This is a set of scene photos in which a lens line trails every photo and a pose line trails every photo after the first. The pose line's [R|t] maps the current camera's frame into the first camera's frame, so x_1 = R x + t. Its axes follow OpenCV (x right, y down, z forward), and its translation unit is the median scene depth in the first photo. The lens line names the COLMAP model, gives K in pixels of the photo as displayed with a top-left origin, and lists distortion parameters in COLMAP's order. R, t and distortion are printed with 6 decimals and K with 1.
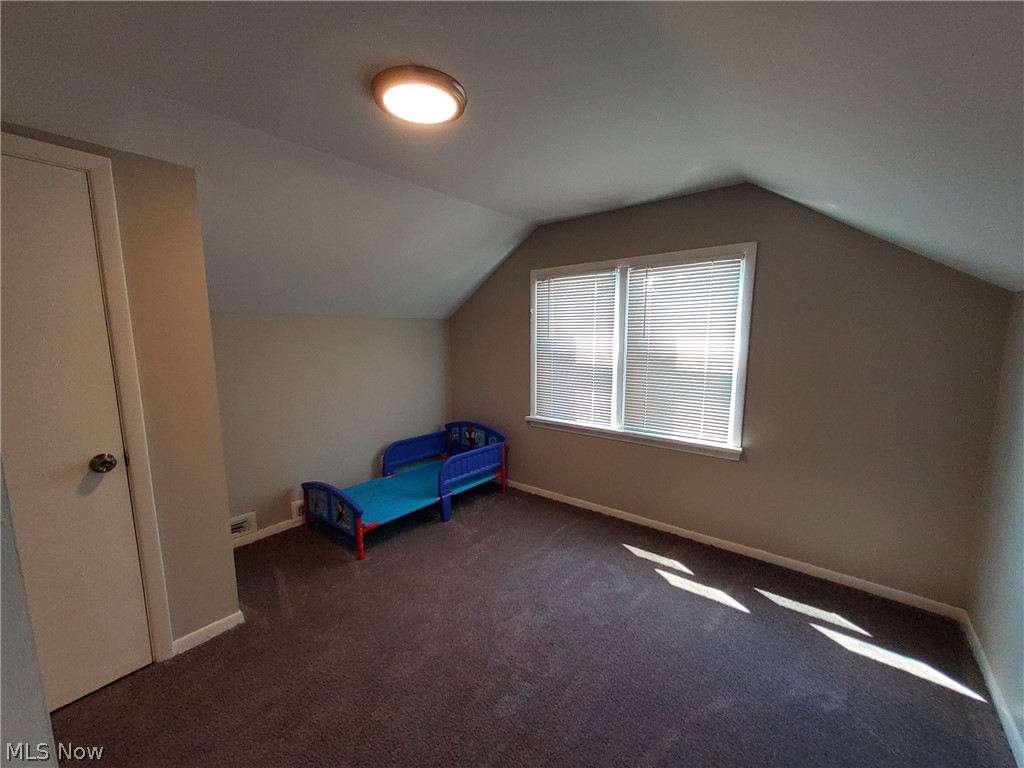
lens RADIAL K [[405.7, 0, 522.5], [0, 405.7, 392.0], [0, 0, 1]] dist [0.002161, 0.000173]
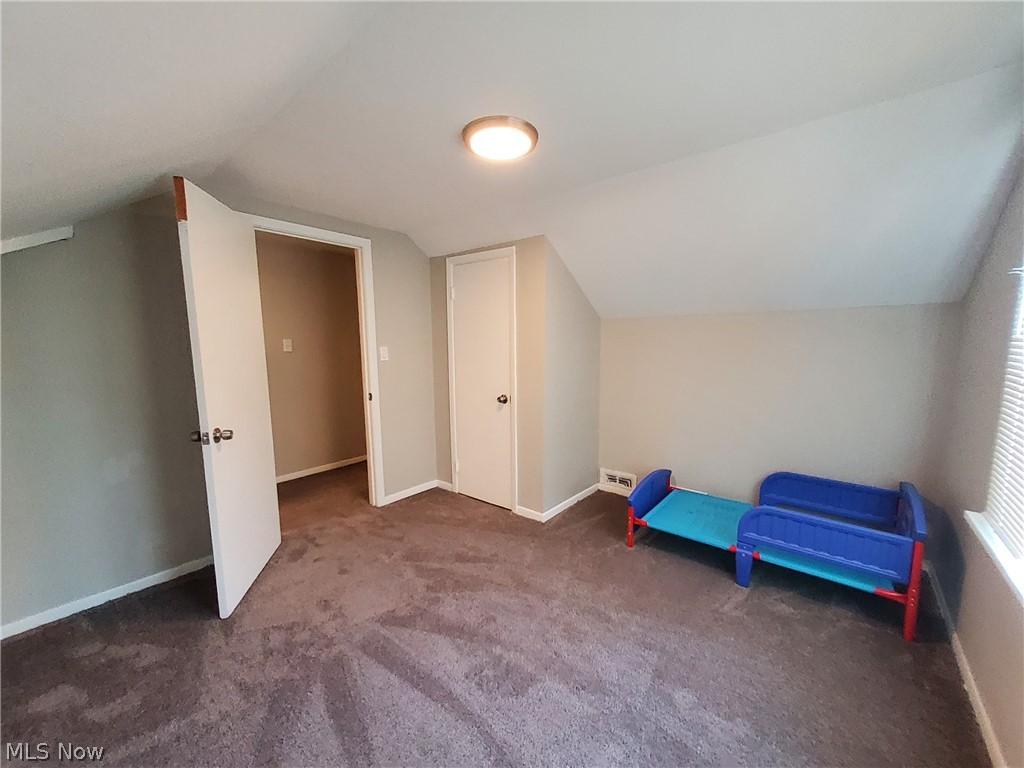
lens RADIAL K [[405.7, 0, 522.5], [0, 405.7, 392.0], [0, 0, 1]] dist [0.002161, 0.000173]
pose [[-0.011279, 0.128723, -0.991616, 0.522669], [-0.132020, 0.982807, 0.129081, -0.072079], [0.991183, 0.132369, 0.005909, 0.576529]]
